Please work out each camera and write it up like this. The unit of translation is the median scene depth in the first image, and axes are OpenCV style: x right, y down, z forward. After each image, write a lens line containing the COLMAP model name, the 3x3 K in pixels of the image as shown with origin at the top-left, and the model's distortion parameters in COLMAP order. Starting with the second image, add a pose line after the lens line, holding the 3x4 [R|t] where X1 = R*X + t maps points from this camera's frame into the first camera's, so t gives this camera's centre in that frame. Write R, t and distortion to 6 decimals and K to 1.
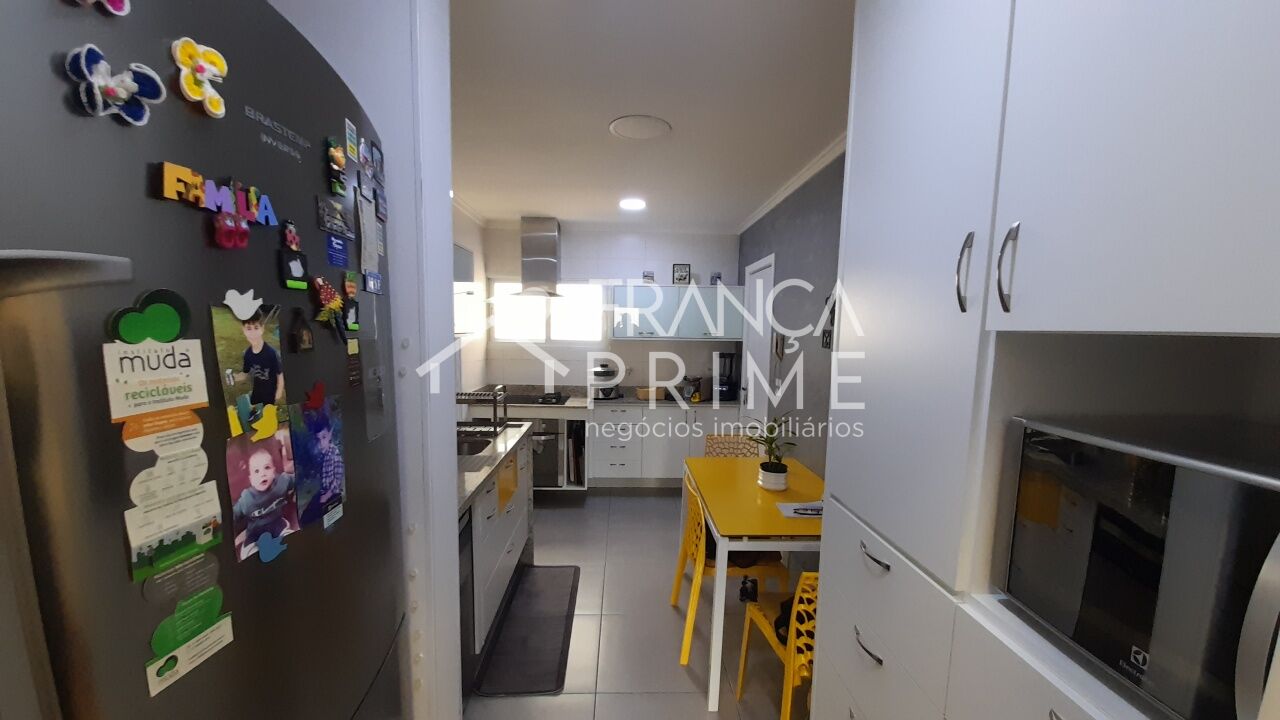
lens RADIAL K [[501.7, 0, 639.1], [0, 501.7, 389.6], [0, 0, 1]] dist [0.019494, -0.015382]
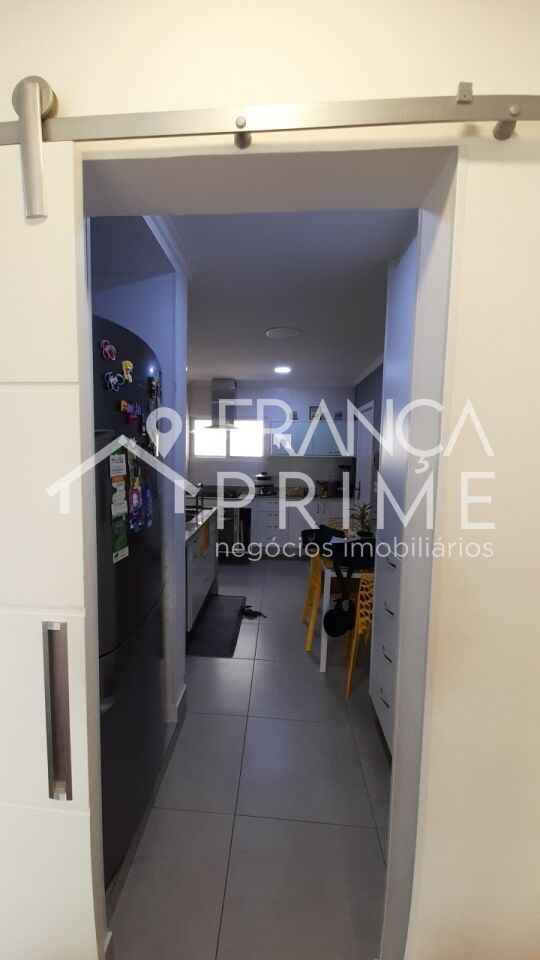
lens RADIAL K [[376.3, 0, 248.1], [0, 376.3, 482.8], [0, 0, 1]] dist [0.019494, -0.015382]
pose [[0.992850, 0.007607, -0.119125, 0.025378], [-0.011215, 0.999498, -0.029642, 0.021019], [0.118840, 0.030766, 0.992437, -0.184933]]
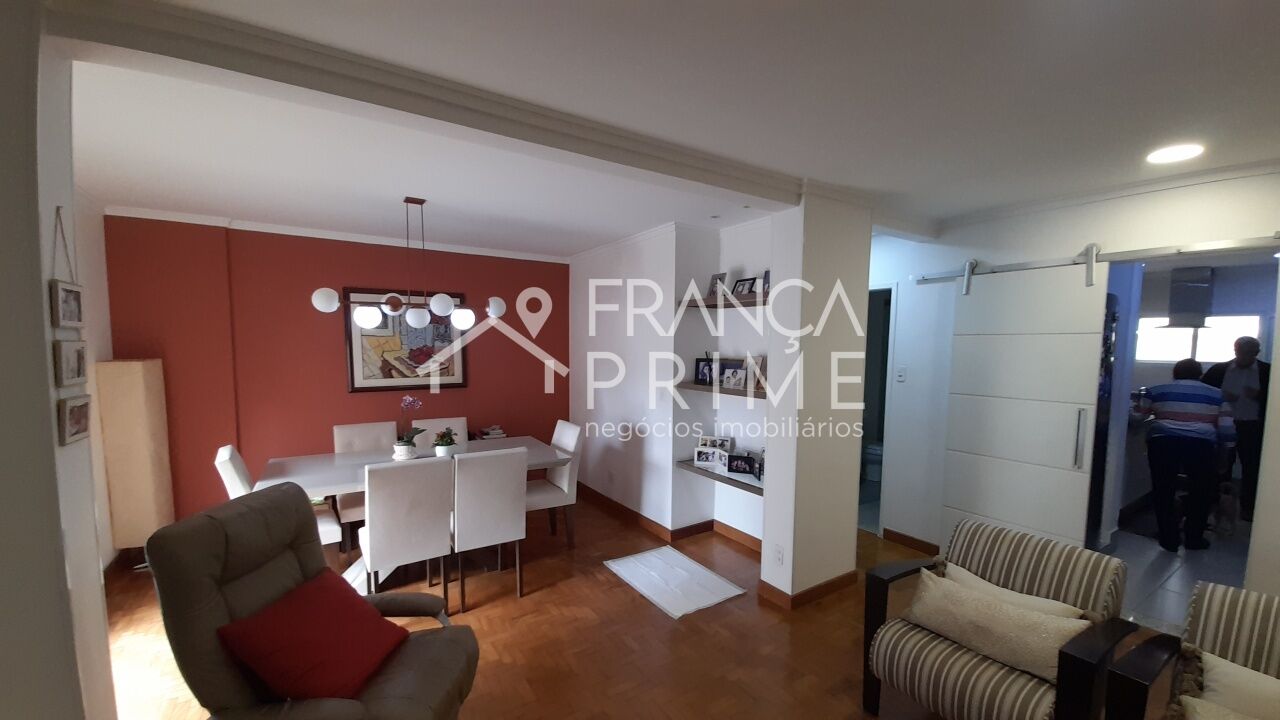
lens RADIAL K [[501.7, 0, 639.1], [0, 501.7, 389.6], [0, 0, 1]] dist [0.019494, -0.015382]
pose [[0.516414, 0.066005, -0.853791, 0.239279], [-0.101474, 0.994717, 0.015523, 0.122331], [0.850305, 0.078622, 0.520384, -1.085085]]
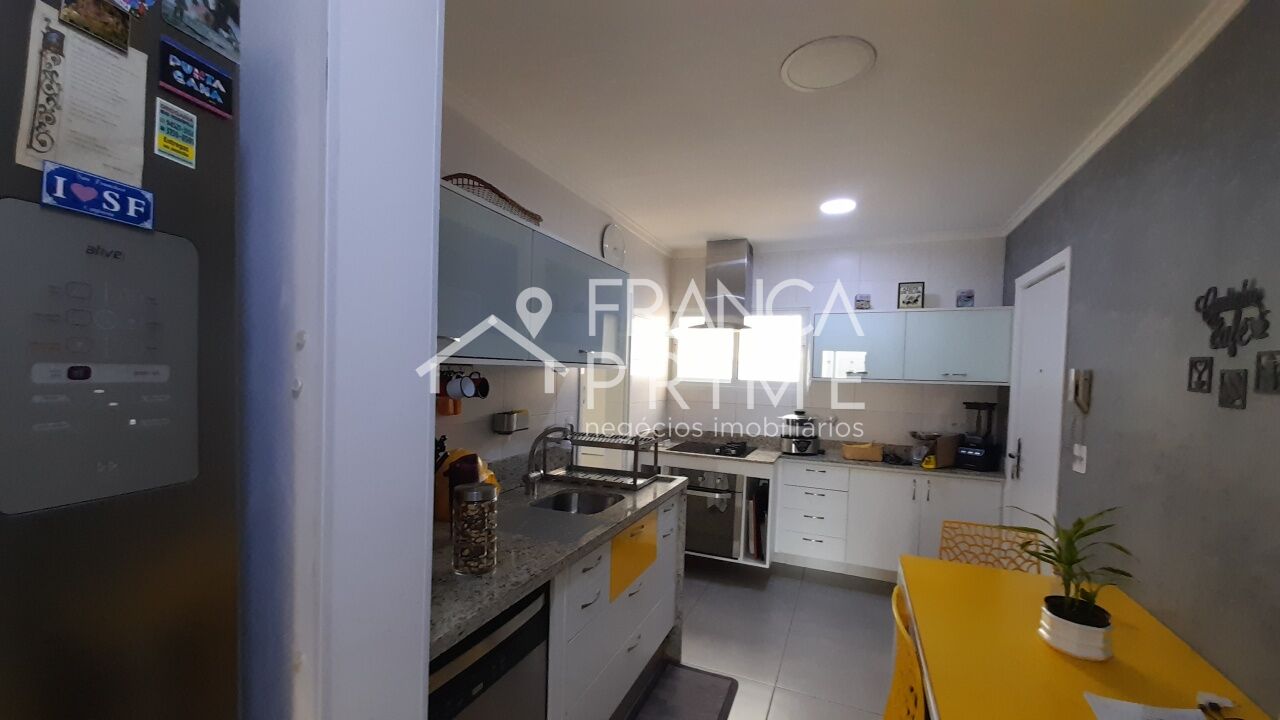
lens RADIAL K [[501.7, 0, 639.1], [0, 501.7, 389.6], [0, 0, 1]] dist [0.019494, -0.015382]
pose [[0.906629, 0.024209, -0.421233, 0.047243], [-0.063972, 0.994698, -0.080522, -0.003991], [0.417050, 0.099951, 0.903371, 0.211119]]
